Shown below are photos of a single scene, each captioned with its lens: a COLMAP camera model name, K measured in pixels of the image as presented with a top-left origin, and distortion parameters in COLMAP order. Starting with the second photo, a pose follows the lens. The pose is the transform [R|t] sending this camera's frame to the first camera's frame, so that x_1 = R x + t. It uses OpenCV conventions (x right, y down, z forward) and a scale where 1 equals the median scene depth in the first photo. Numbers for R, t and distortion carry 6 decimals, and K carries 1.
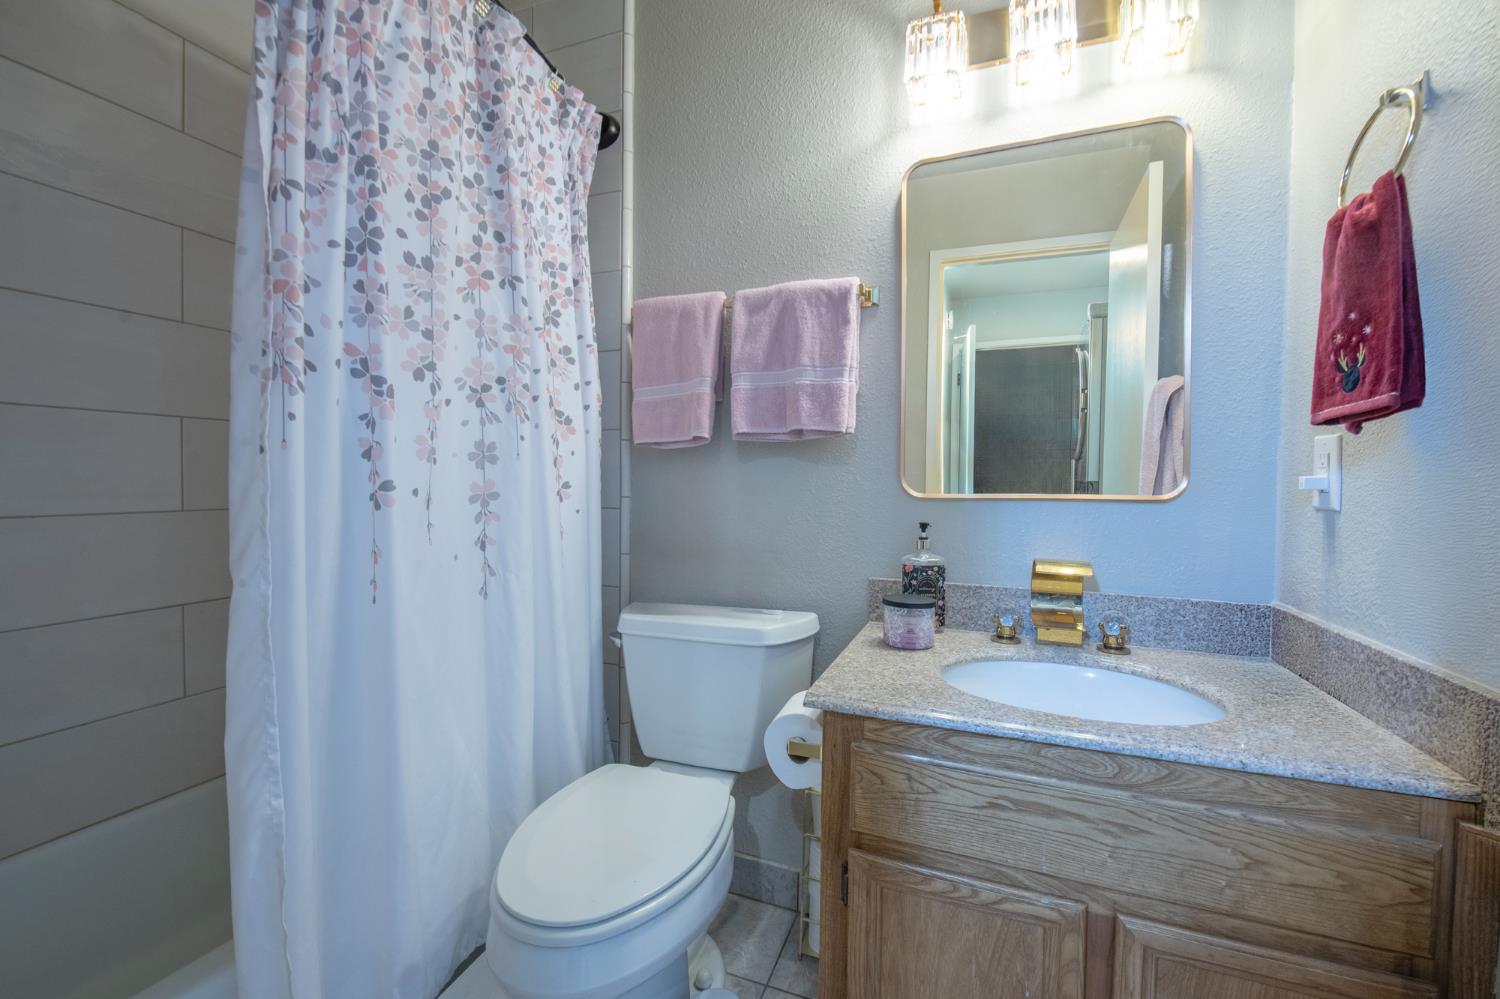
lens RADIAL K [[618.8, 0, 750.0], [0, 618.8, 499.5], [0, 0, 1]] dist [-0.000465, 0.000079]
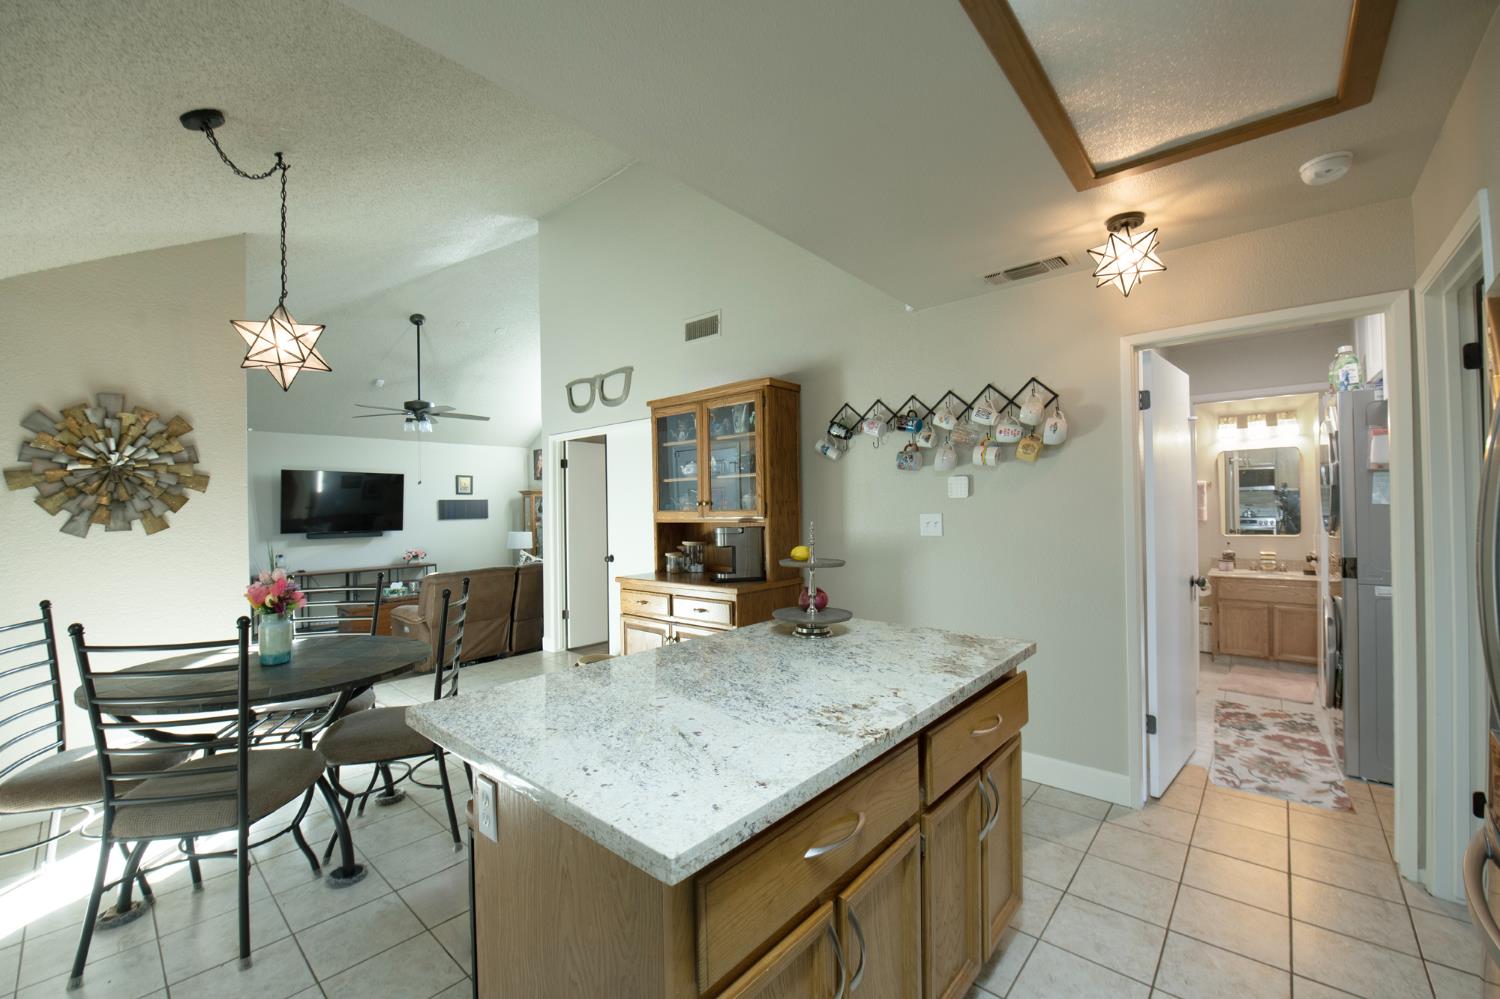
lens RADIAL K [[604.2, 0, 751.2], [0, 604.2, 503.0], [0, 0, 1]] dist [-0.002537, -0.006926]
pose [[0.942770, -0.022352, -0.332695, -1.566319], [0.007759, 0.998951, -0.045127, -0.079559], [0.333355, 0.039963, 0.941954, -4.366564]]
